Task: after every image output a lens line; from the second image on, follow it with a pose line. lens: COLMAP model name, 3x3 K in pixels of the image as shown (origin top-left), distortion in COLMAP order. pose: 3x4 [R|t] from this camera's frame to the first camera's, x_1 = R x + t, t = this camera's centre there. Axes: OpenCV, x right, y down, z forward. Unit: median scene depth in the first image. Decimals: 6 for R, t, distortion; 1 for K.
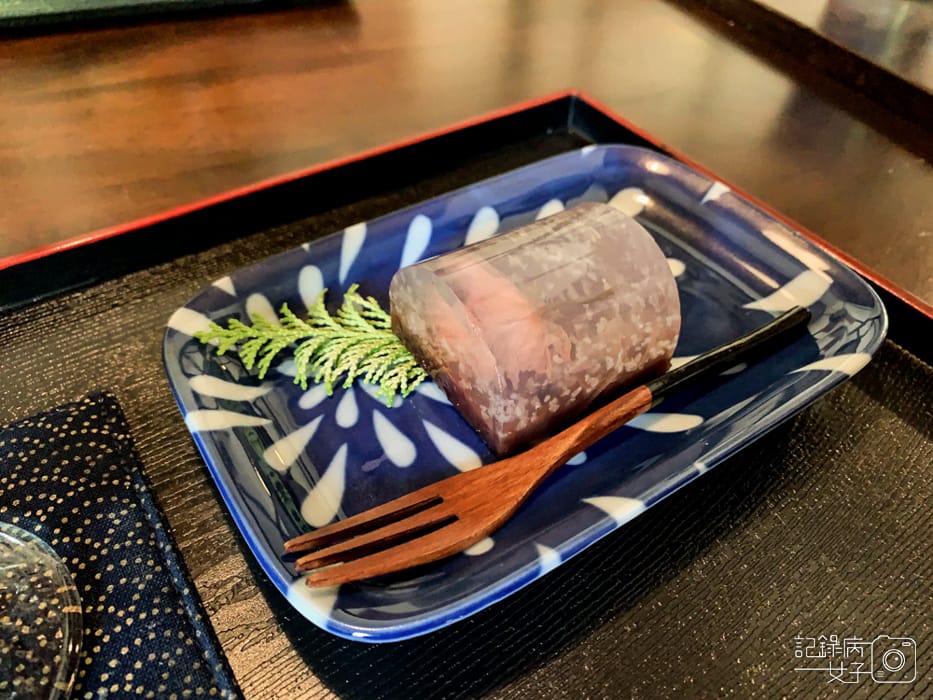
lens RADIAL K [[730.1, 0, 466.5], [0, 730.1, 350.0], [0, 0, 1]] dist [0.082477, -0.175203]
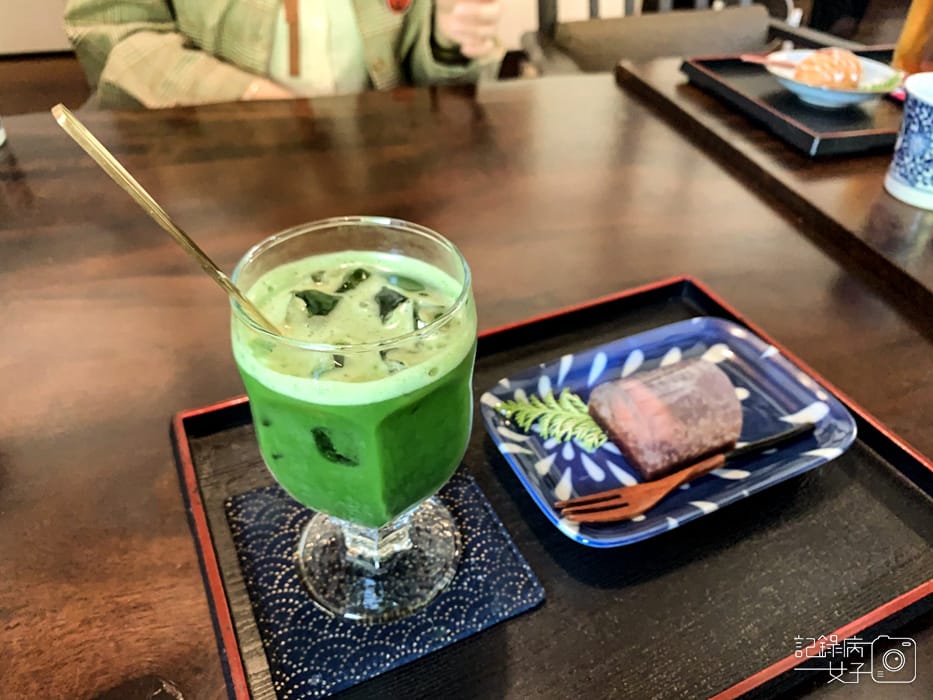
lens RADIAL K [[730.1, 0, 466.5], [0, 730.1, 350.0], [0, 0, 1]] dist [0.082477, -0.175203]
pose [[0.990389, 0.083168, -0.110510, -0.237482], [-0.094316, 0.990527, -0.099805, 0.032127], [0.101163, 0.109269, 0.988851, -1.042498]]
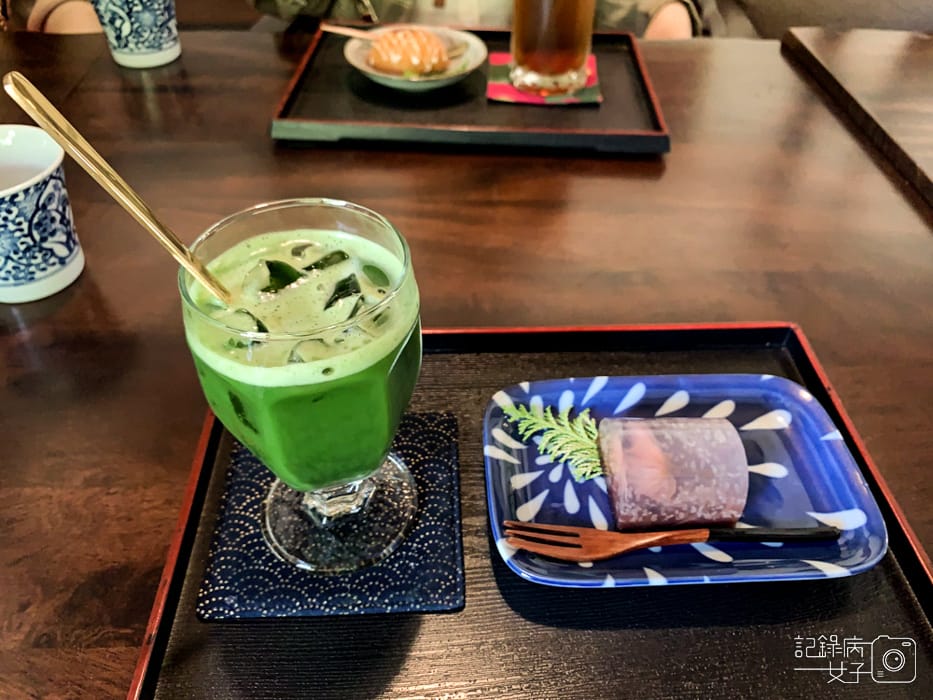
lens RADIAL K [[712.1, 0, 466.5], [0, 712.1, 350.0], [0, 0, 1]] dist [0.076966, -0.165718]
pose [[0.859873, 0.349702, -0.371923, 0.225343], [-0.359166, 0.932136, 0.046064, -0.226251], [0.362792, 0.093973, 0.927120, -0.890517]]
